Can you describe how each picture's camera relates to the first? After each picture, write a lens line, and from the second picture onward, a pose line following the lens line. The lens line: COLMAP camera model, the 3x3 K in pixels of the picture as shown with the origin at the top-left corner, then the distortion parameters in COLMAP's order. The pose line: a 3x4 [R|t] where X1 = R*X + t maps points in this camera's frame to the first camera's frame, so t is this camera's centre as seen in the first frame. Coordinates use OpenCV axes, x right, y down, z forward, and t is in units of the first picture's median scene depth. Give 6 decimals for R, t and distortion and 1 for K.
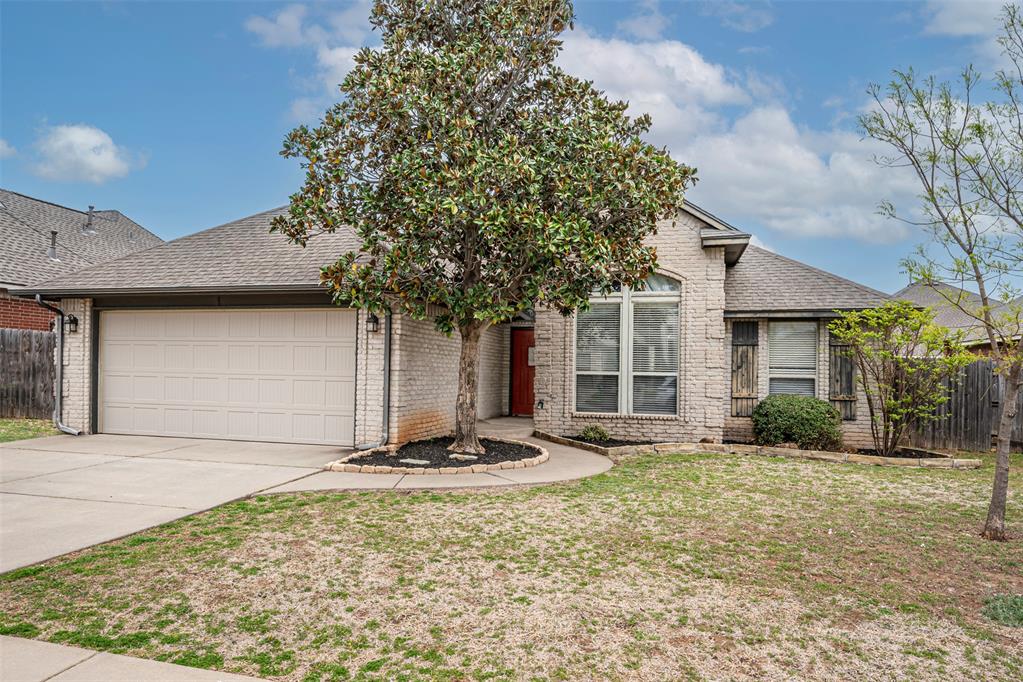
lens RADIAL K [[610.7, 0, 511.2], [0, 610.7, 352.6], [0, 0, 1]] dist [-0.011489, -0.001063]
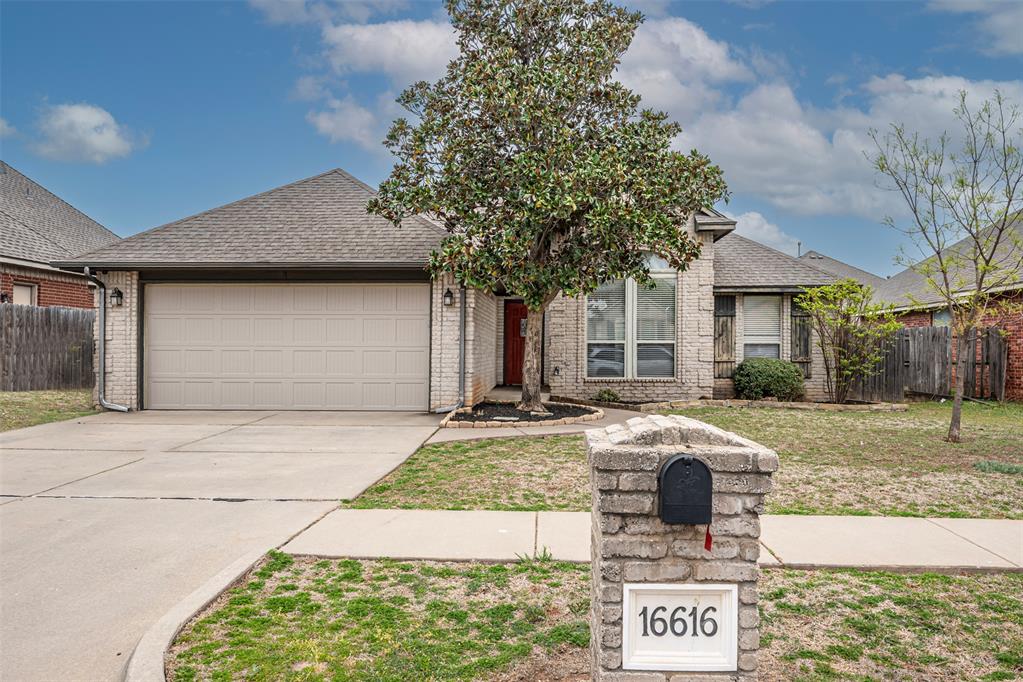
lens RADIAL K [[715.8, 0, 511.6], [0, 715.8, 334.4], [0, 0, 1]] dist [-0.010112, -0.006678]
pose [[0.971532, -0.011055, 0.236652, -0.366904], [0.008125, 0.999878, 0.013354, 0.001641], [-0.236770, -0.011051, 0.971503, -0.245590]]
